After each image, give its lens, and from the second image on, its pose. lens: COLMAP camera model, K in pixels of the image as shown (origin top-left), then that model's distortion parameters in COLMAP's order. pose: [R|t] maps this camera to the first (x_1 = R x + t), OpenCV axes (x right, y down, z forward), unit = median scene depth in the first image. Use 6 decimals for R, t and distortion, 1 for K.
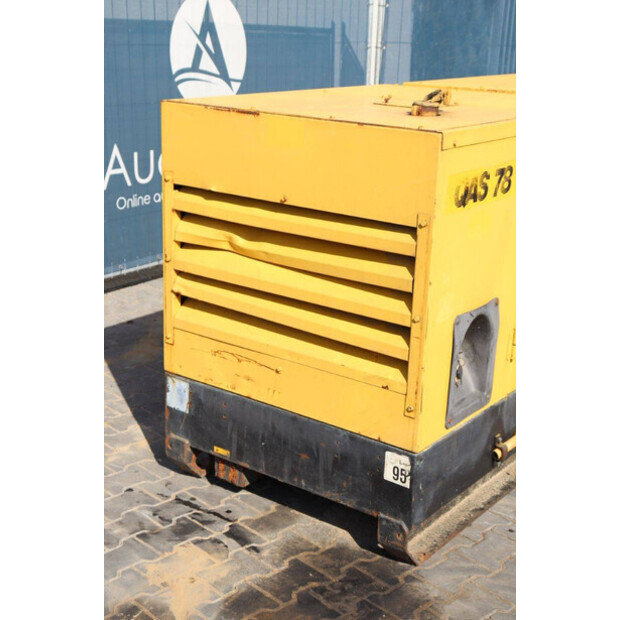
lens RADIAL K [[979.9, 0, 300.8], [0, 979.9, 307.9], [0, 0, 1]] dist [0.157015, -0.008532]
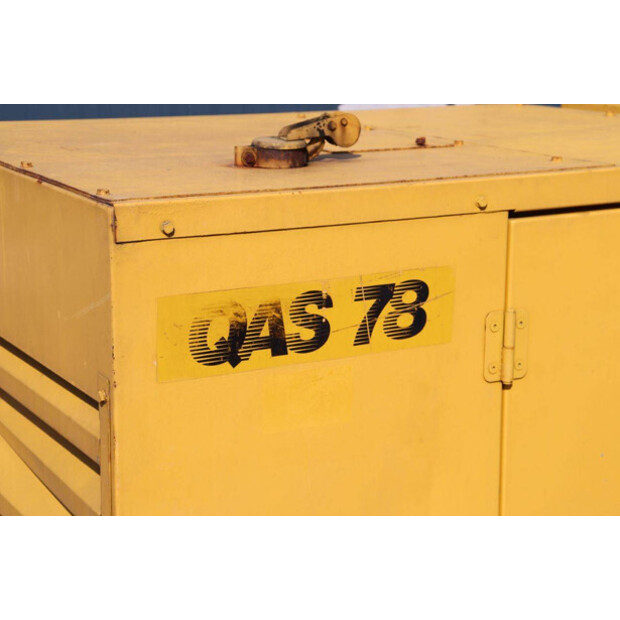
lens RADIAL K [[1466.5, 0, 310.0], [0, 1466.5, 310.0], [0, 0, 1]] dist [0.463900, 0.266140]
pose [[0.910392, 0.058574, -0.409580, 0.435720], [-0.094168, 0.993282, -0.067261, -0.077618], [0.402888, 0.099804, 0.909791, 0.354800]]
